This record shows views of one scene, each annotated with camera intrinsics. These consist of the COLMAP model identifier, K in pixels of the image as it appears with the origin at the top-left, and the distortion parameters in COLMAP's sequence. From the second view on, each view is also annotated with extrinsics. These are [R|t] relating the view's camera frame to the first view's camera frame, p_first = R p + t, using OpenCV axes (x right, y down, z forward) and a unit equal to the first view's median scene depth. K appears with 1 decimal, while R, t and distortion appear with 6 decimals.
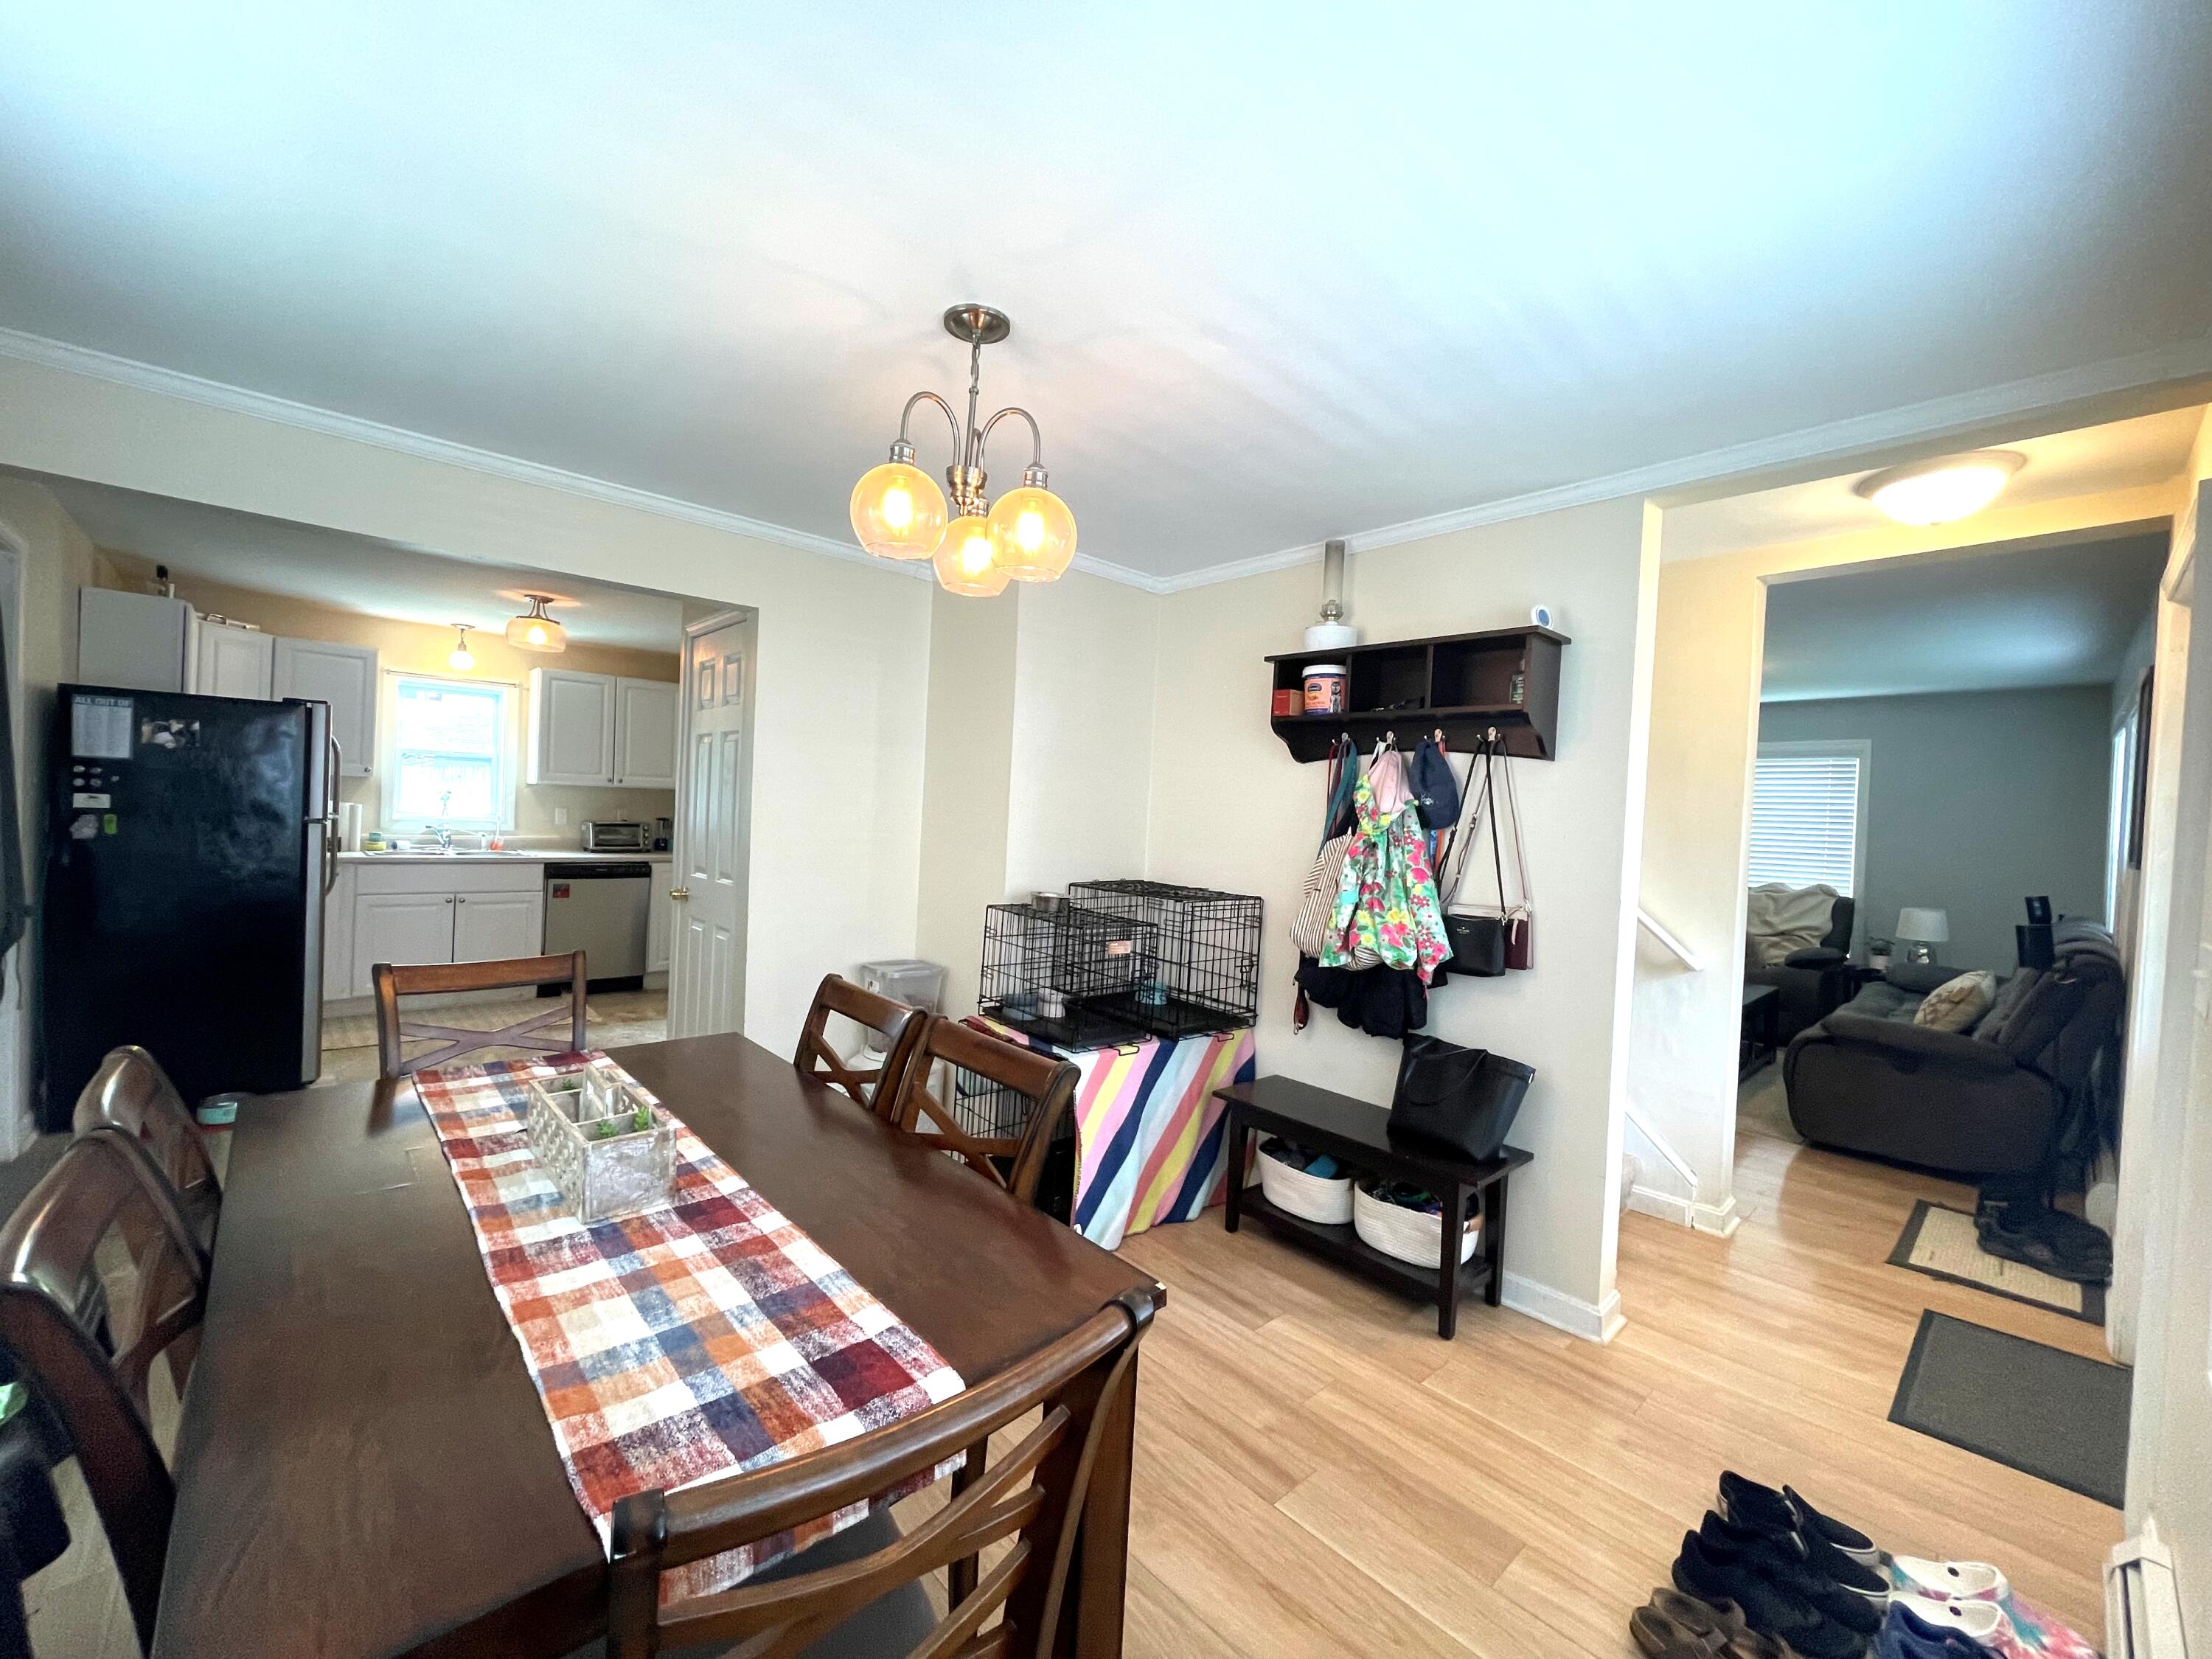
lens RADIAL K [[896.4, 0, 1101.4], [0, 896.4, 835.6], [0, 0, 1]] dist [-0.002228, -0.000106]
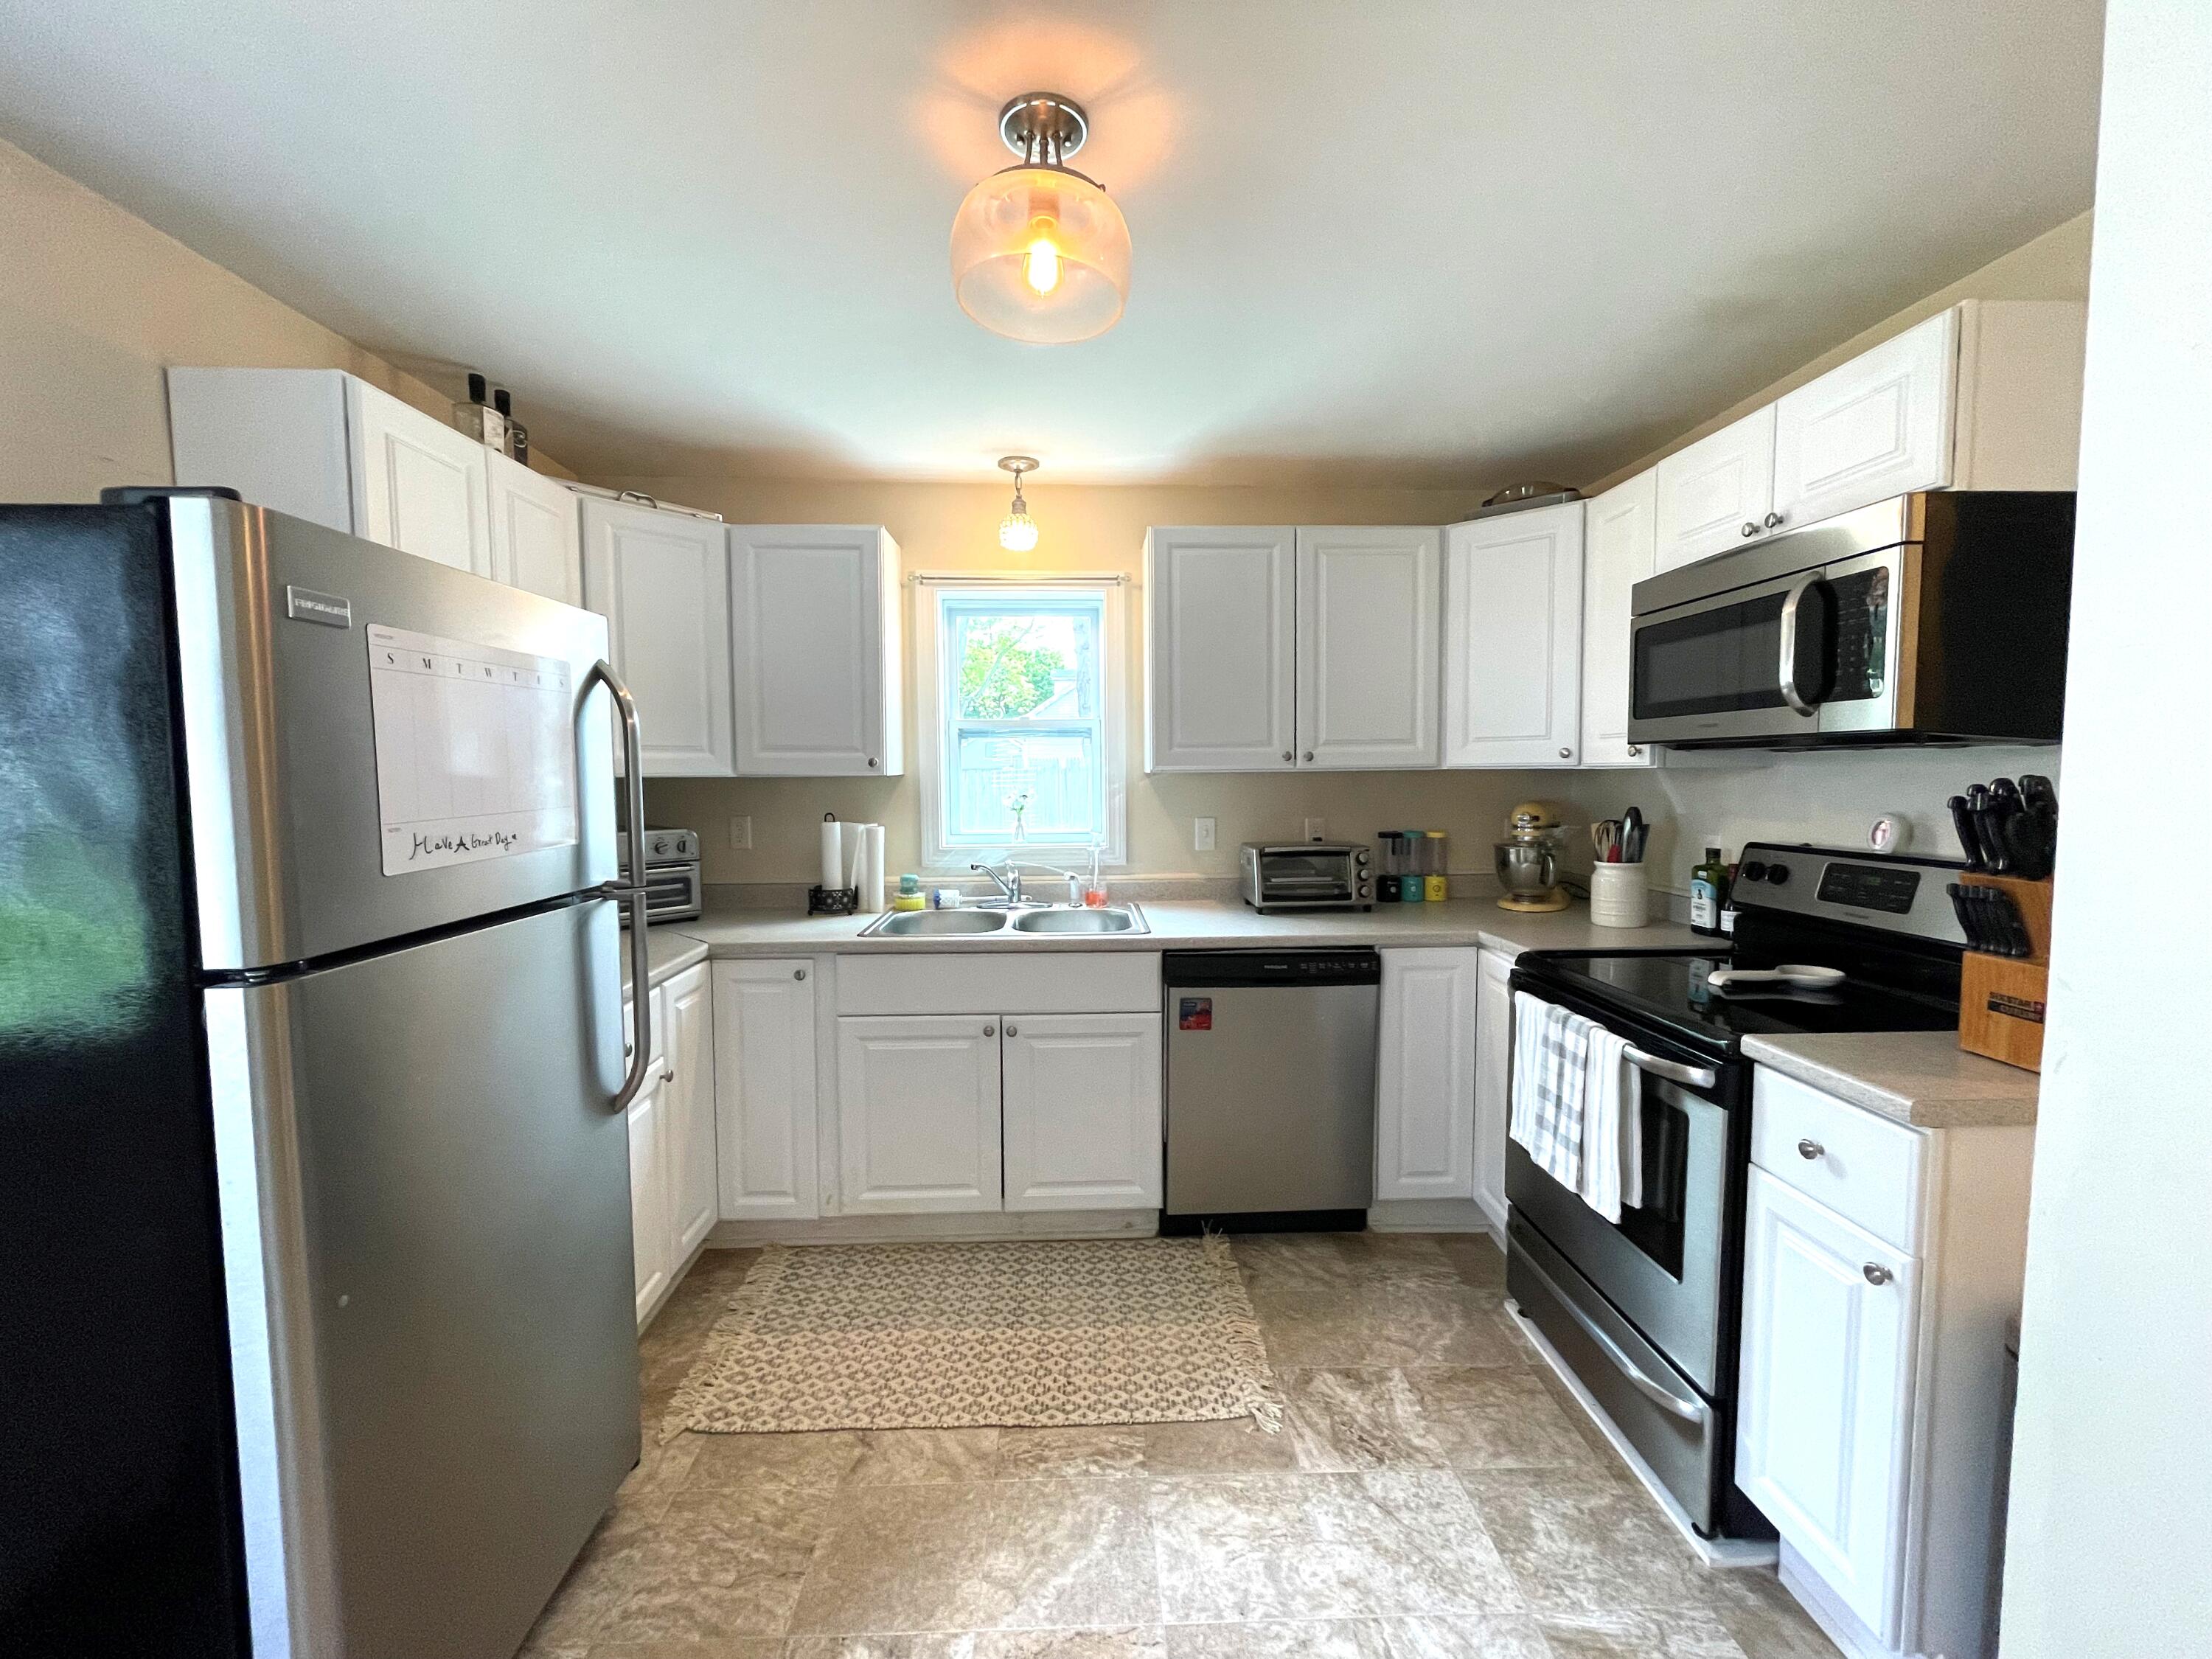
lens RADIAL K [[896.4, 0, 1101.6], [0, 896.4, 830.3], [0, 0, 1]] dist [-0.002228, -0.000106]
pose [[0.759674, -0.006134, -0.650276, -0.331260], [0.025639, 0.999461, 0.020525, -0.036931], [0.649799, -0.032265, 0.759421, 0.602899]]
